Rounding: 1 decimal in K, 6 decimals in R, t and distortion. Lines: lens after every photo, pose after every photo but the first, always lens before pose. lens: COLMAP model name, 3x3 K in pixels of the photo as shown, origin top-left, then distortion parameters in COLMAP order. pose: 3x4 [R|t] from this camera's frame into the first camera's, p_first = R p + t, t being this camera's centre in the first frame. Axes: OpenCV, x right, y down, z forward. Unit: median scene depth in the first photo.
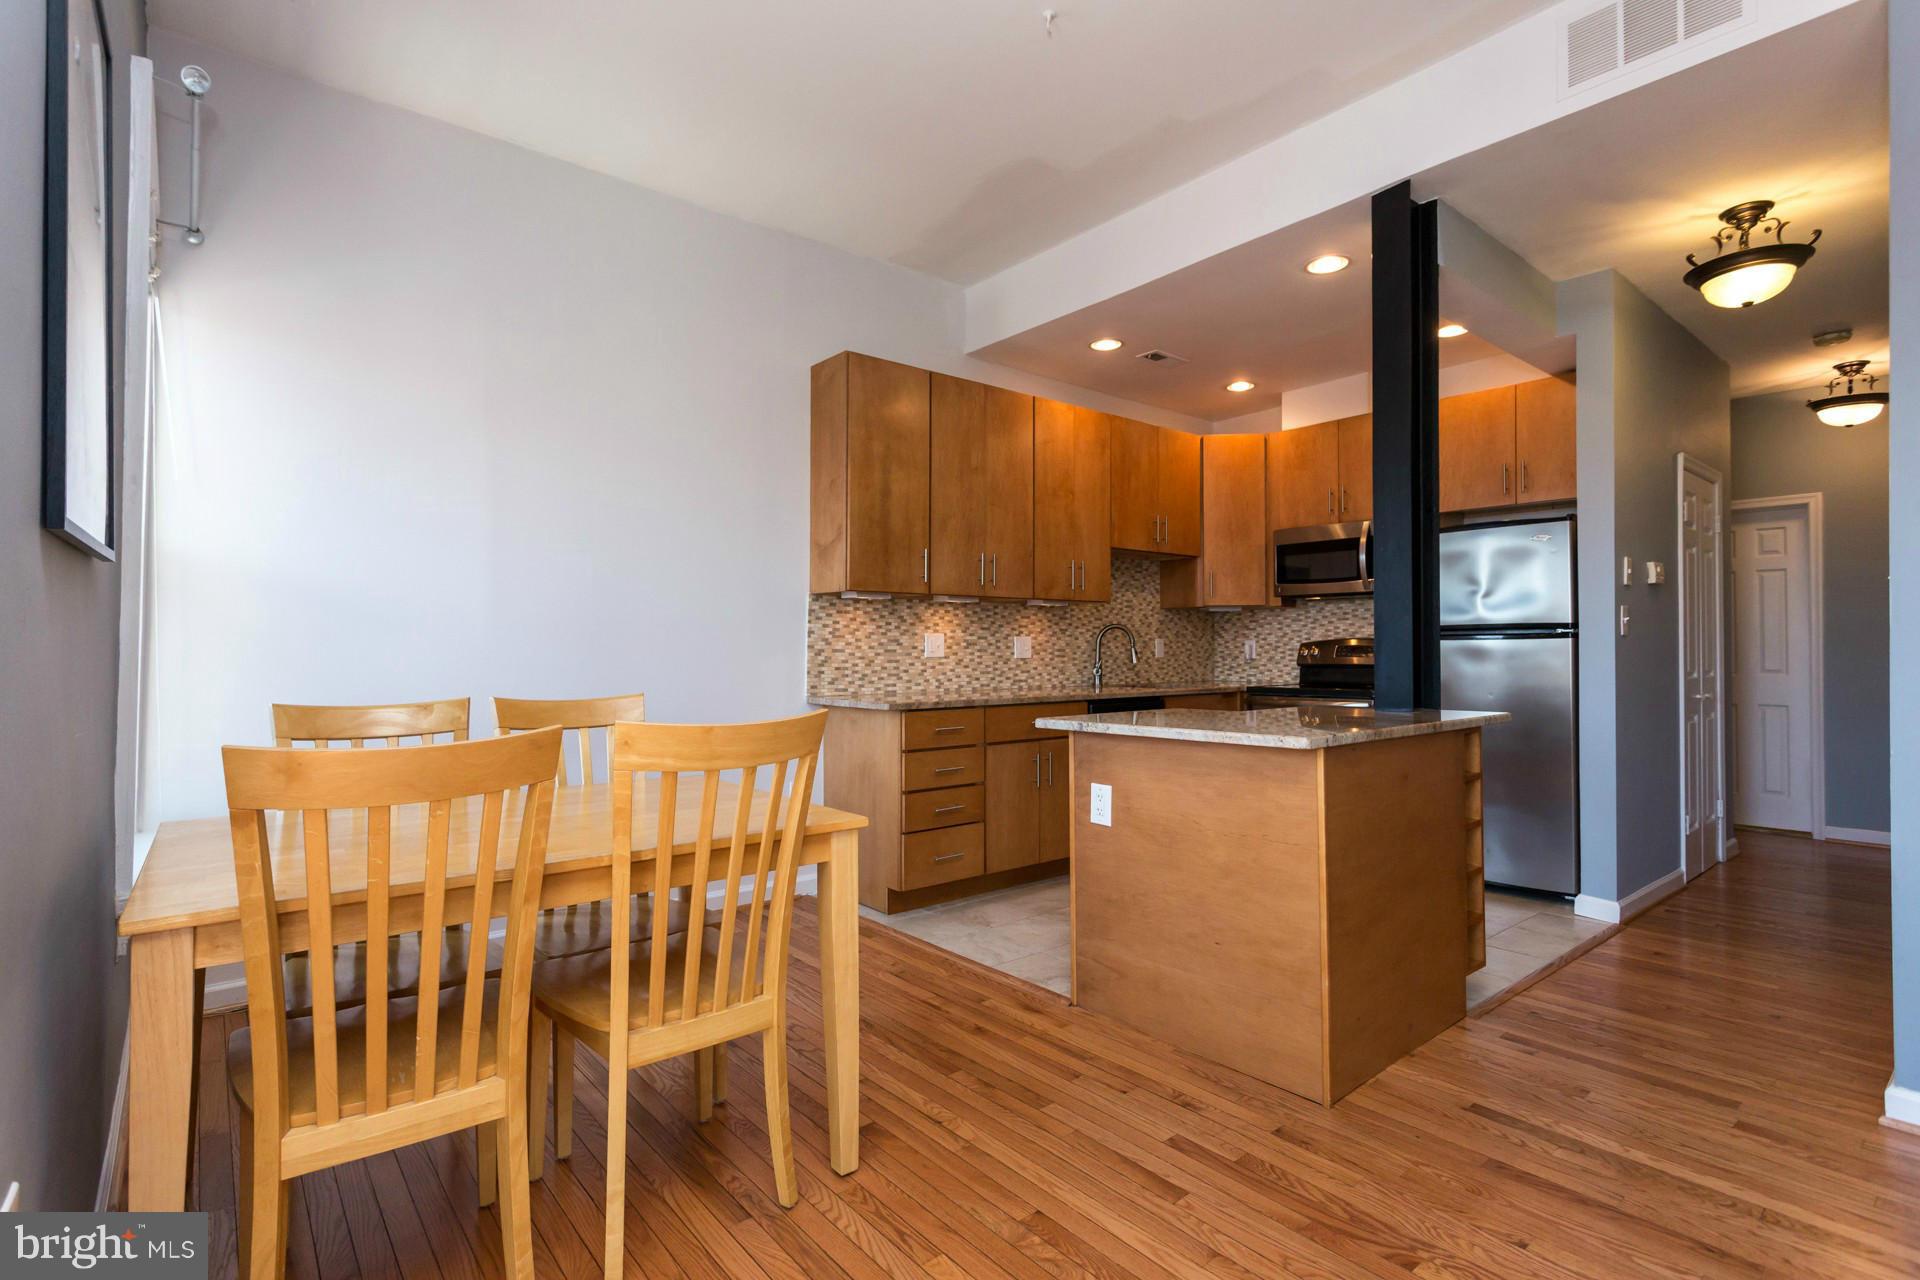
lens RADIAL K [[924.6, 0, 966.1], [0, 924.6, 638.3], [0, 0, 1]] dist [-0.001340, 0.008084]
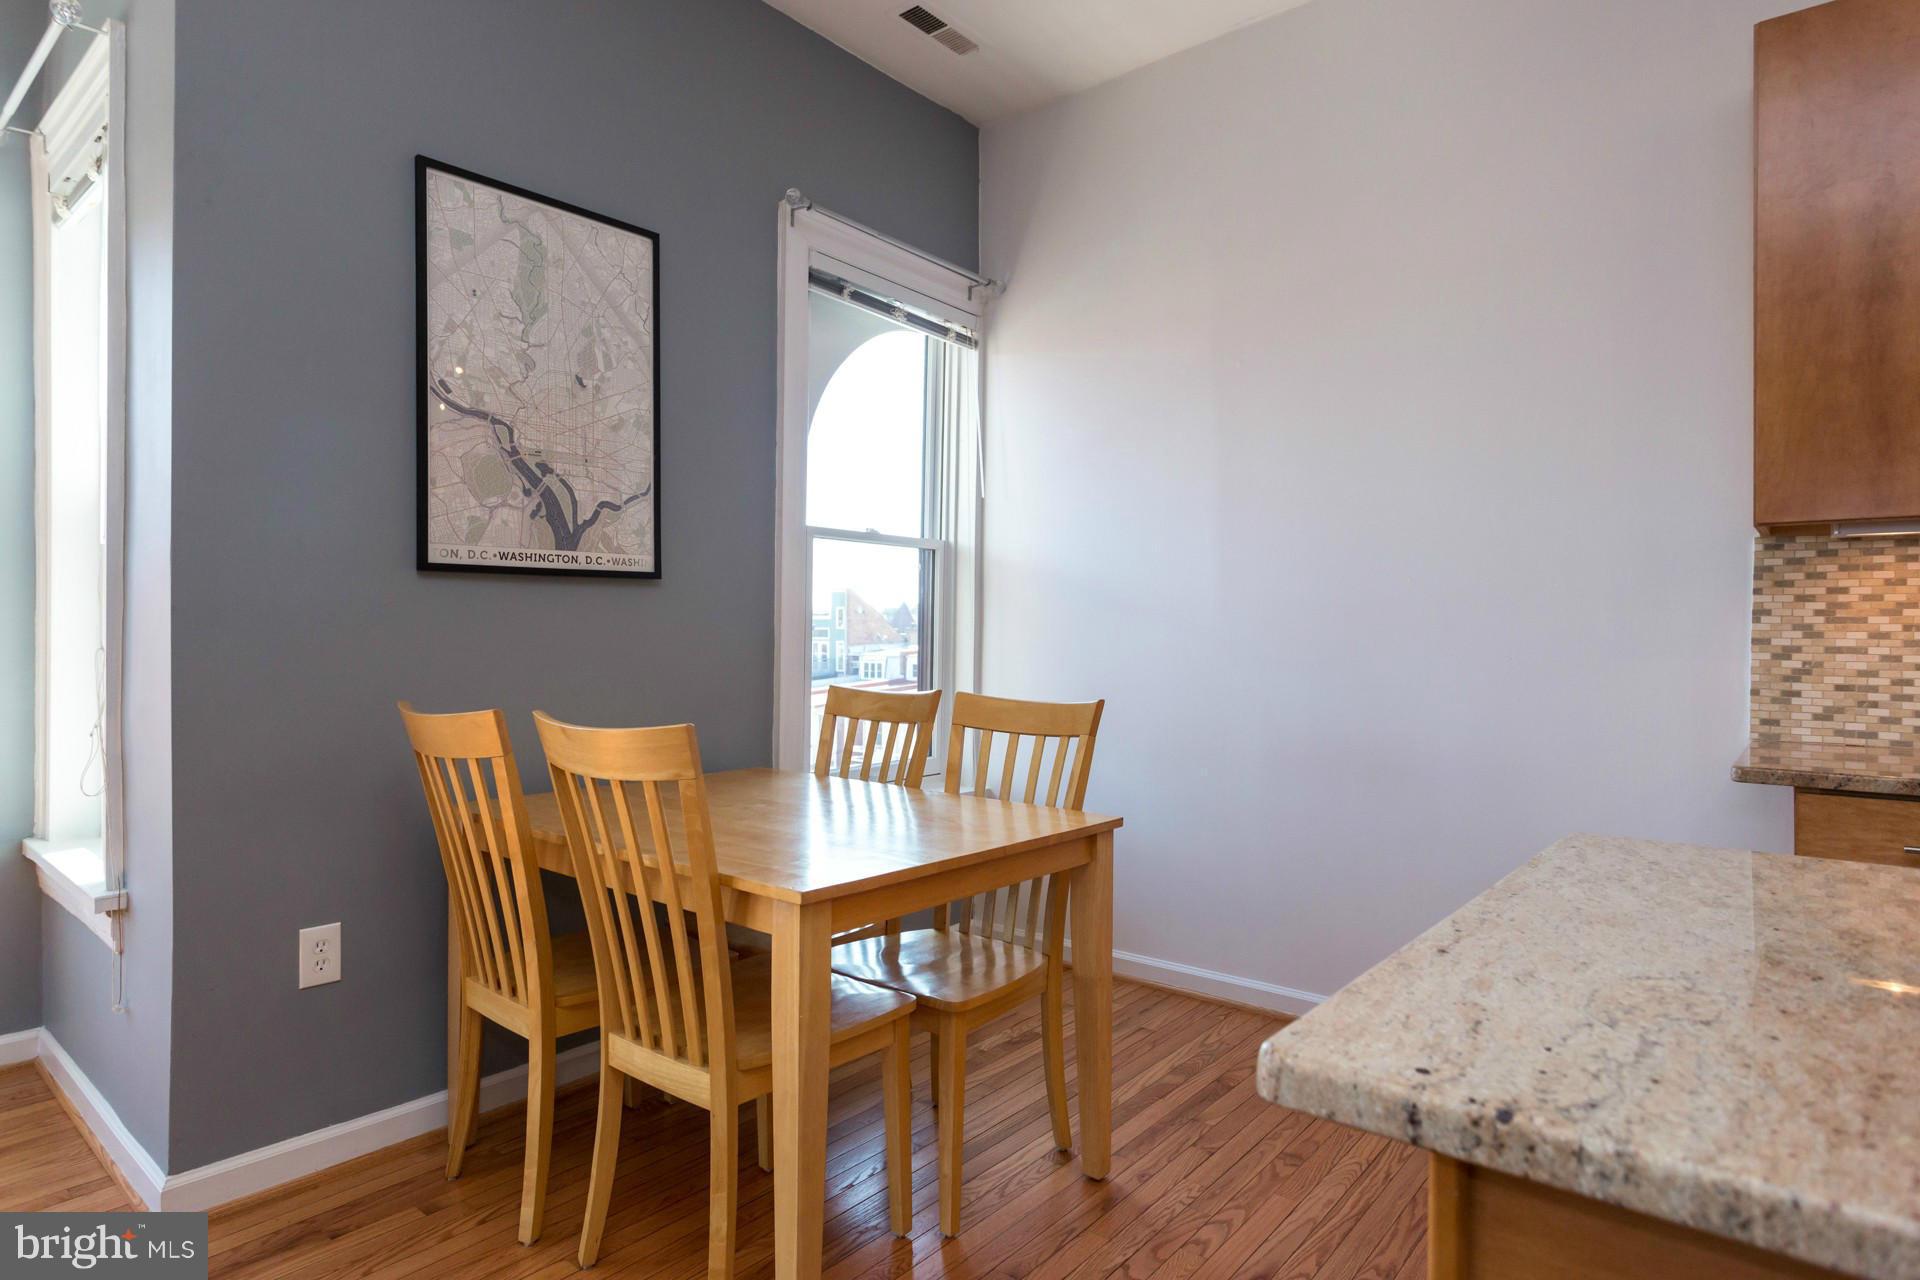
lens RADIAL K [[1077.8, 0, 942.9], [0, 1077.8, 632.3], [0, 0, 1]] dist [-0.003651, -0.000917]
pose [[0.143271, 0.001147, -0.989683, 0.335281], [0.006266, 0.999978, 0.002066, 0.000316], [0.989664, -0.006497, 0.143260, 0.460998]]
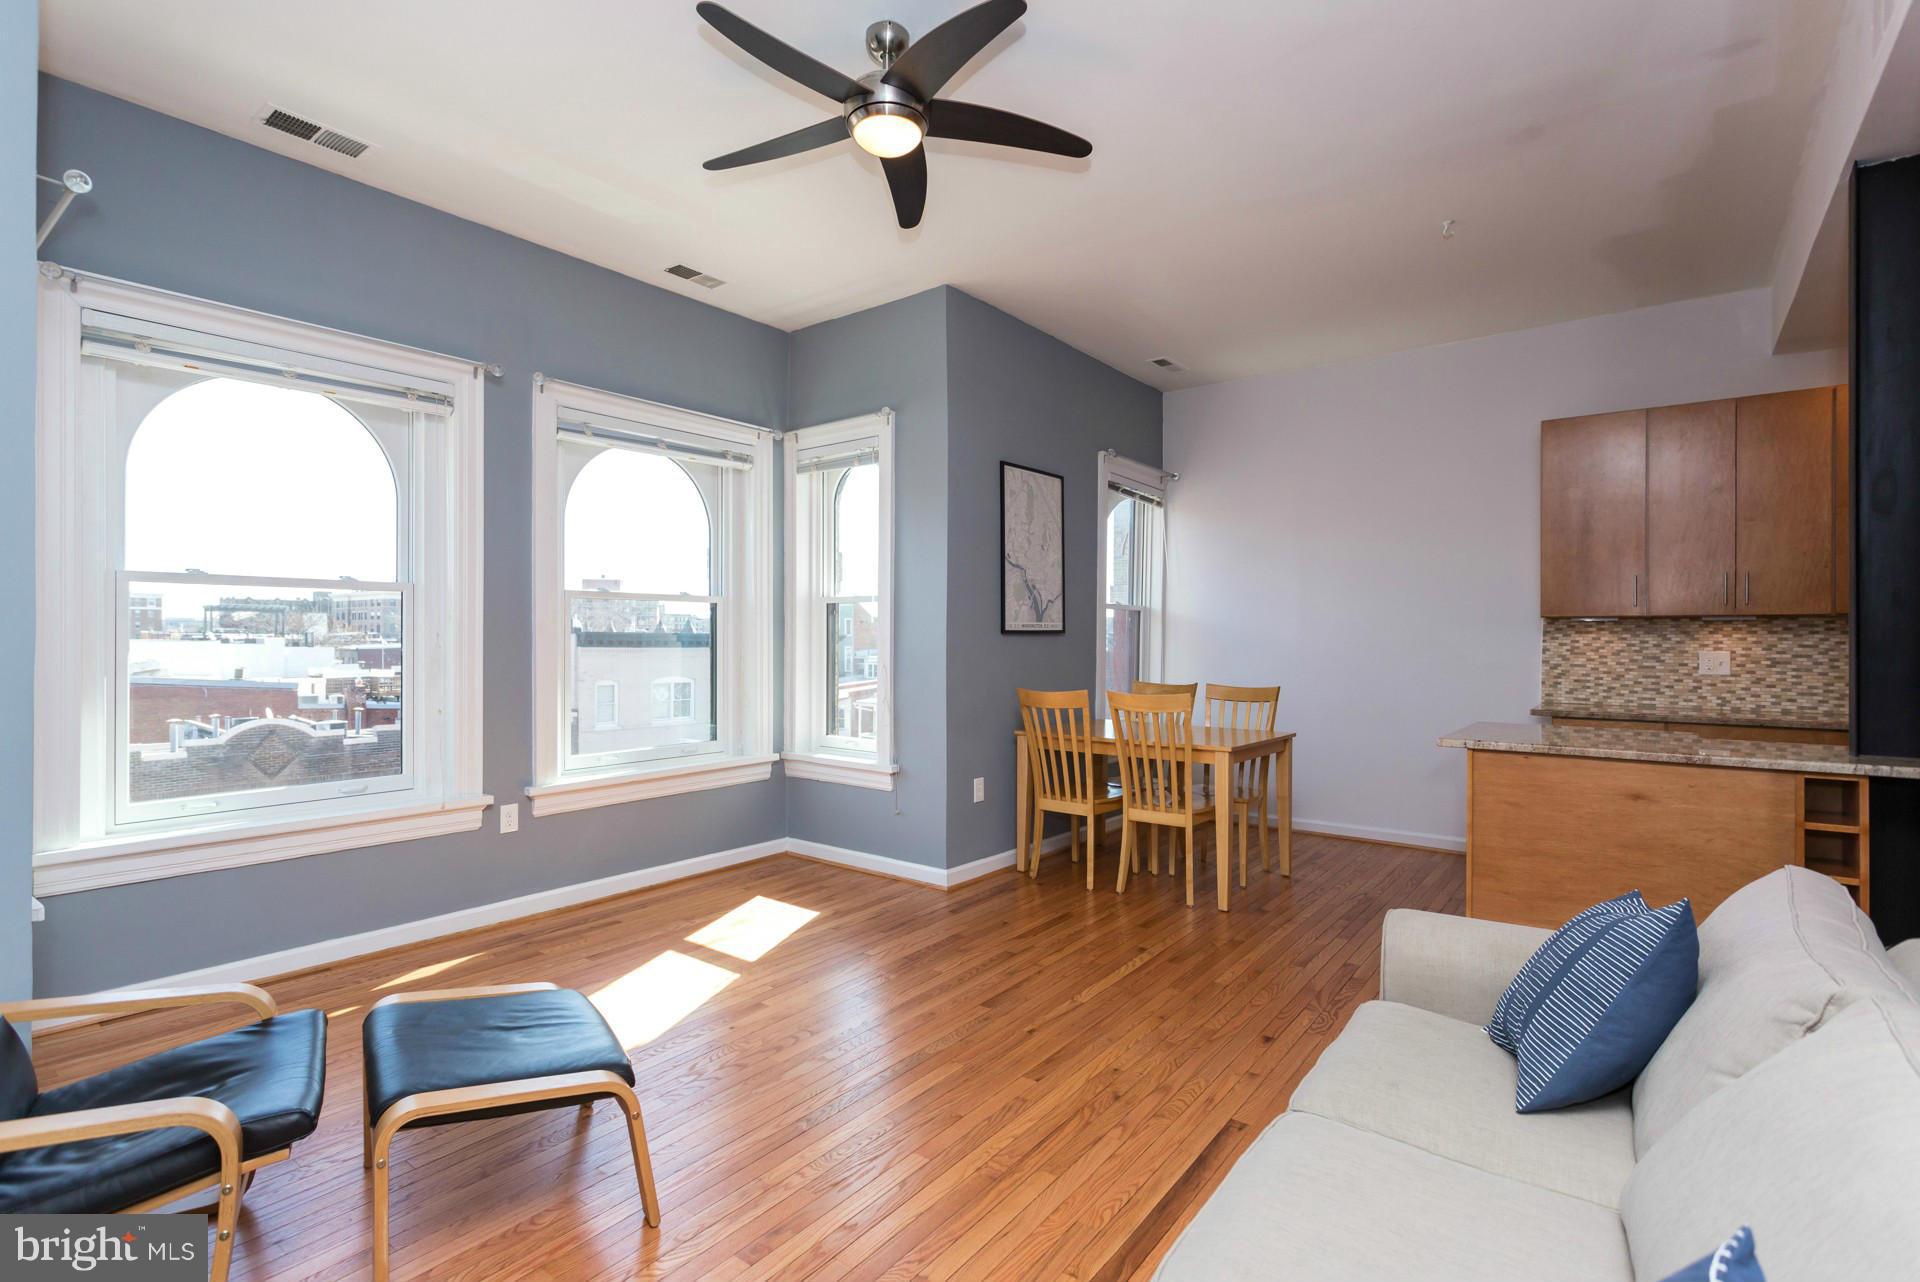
lens RADIAL K [[947.7, 0, 929.4], [0, 947.7, 637.4], [0, 0, 1]] dist [-0.003989, -0.001724]
pose [[0.180622, 0.002157, -0.983550, 0.885620], [0.006521, 0.999973, 0.003390, -0.031597], [0.983531, -0.007026, 0.180603, -0.026722]]
